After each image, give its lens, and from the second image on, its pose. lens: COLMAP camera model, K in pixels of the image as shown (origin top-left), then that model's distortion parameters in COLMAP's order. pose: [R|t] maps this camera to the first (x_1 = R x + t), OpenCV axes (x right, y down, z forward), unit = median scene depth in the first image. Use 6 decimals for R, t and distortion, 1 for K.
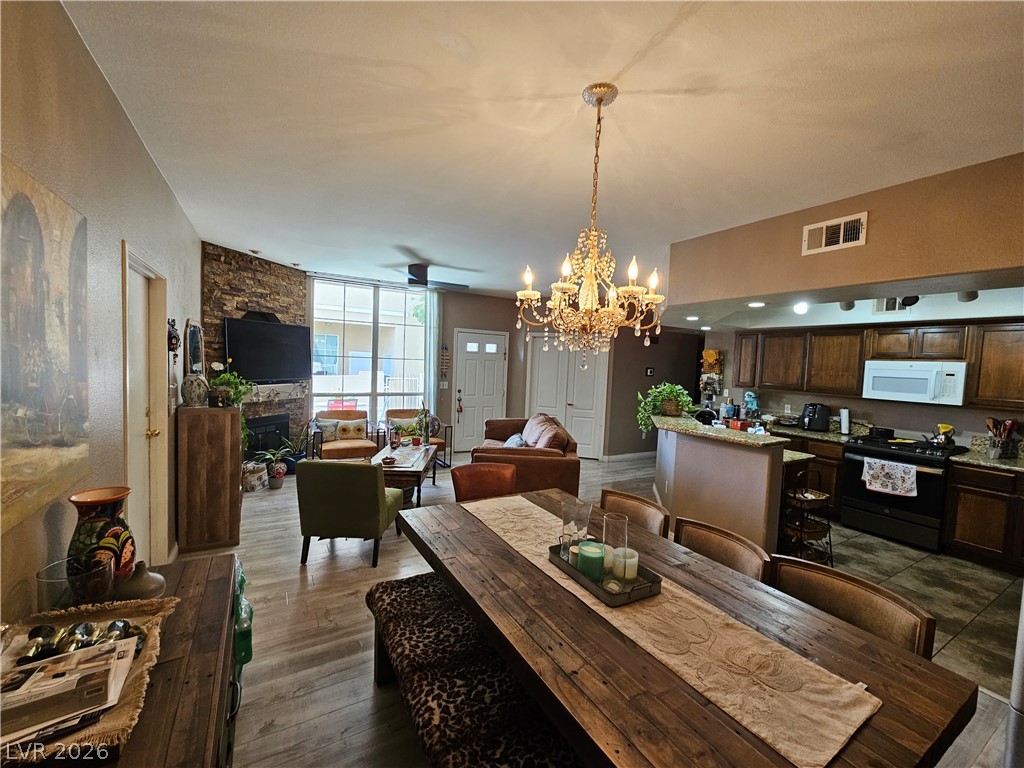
lens RADIAL K [[419.9, 0, 512.1], [0, 419.9, 383.8], [0, 0, 1]] dist [-0.000498, 0.000380]
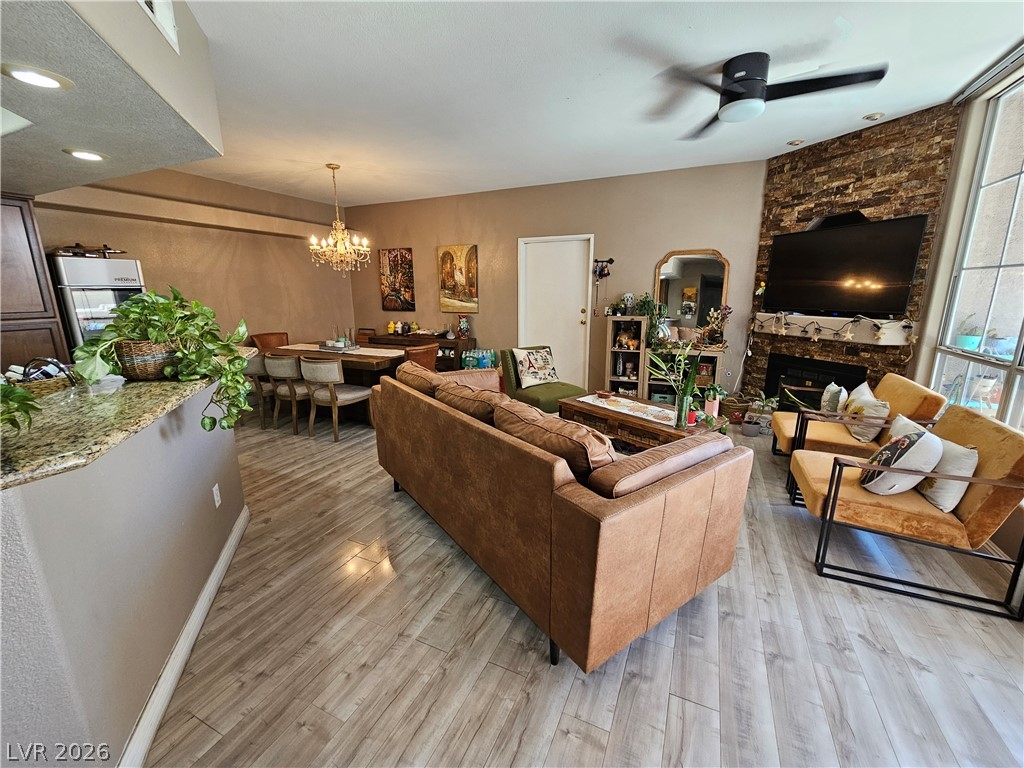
lens RADIAL K [[419.9, 0, 513.4], [0, 419.9, 384.9], [0, 0, 1]] dist [-0.000498, 0.000380]
pose [[-0.818882, 0.088793, -0.567052, 0.369250], [-0.060526, 0.969094, 0.239153, -0.032261], [0.570762, 0.230159, -0.788199, 1.666769]]
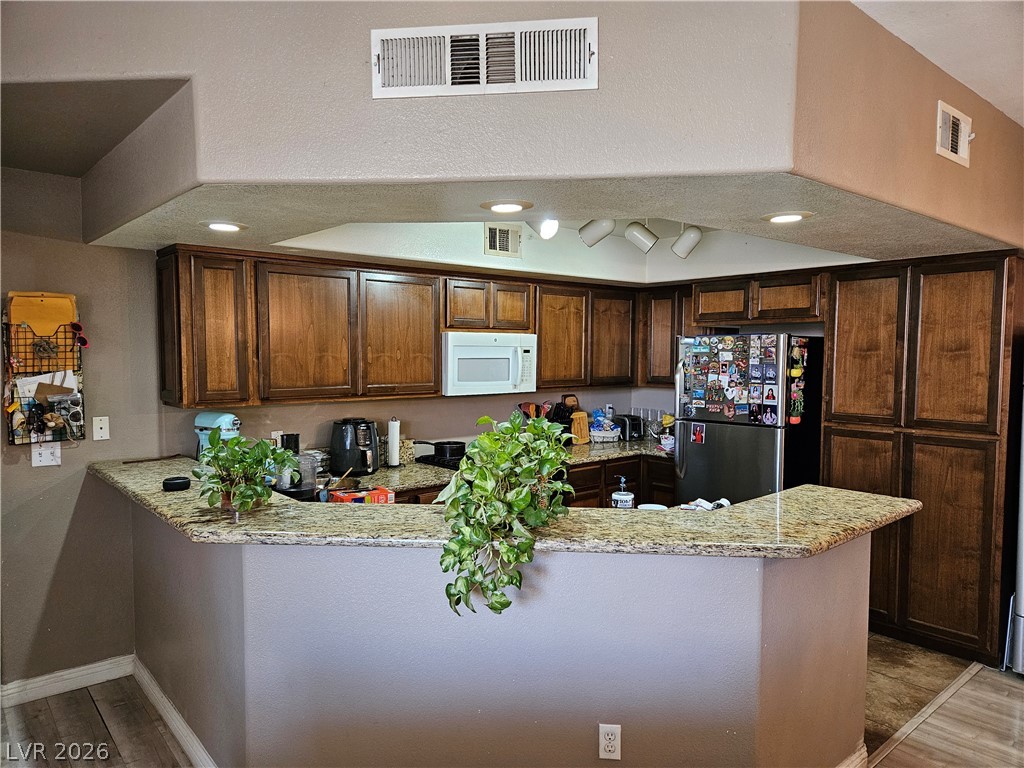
lens RADIAL K [[681.4, 0, 502.3], [0, 681.4, 393.7], [0, 0, 1]] dist [0.077512, -0.064464]
pose [[-0.168597, -0.103740, 0.980211, -0.107478], [0.043851, 0.992672, 0.112601, -0.081313], [-0.984709, 0.061968, -0.162812, 1.212044]]
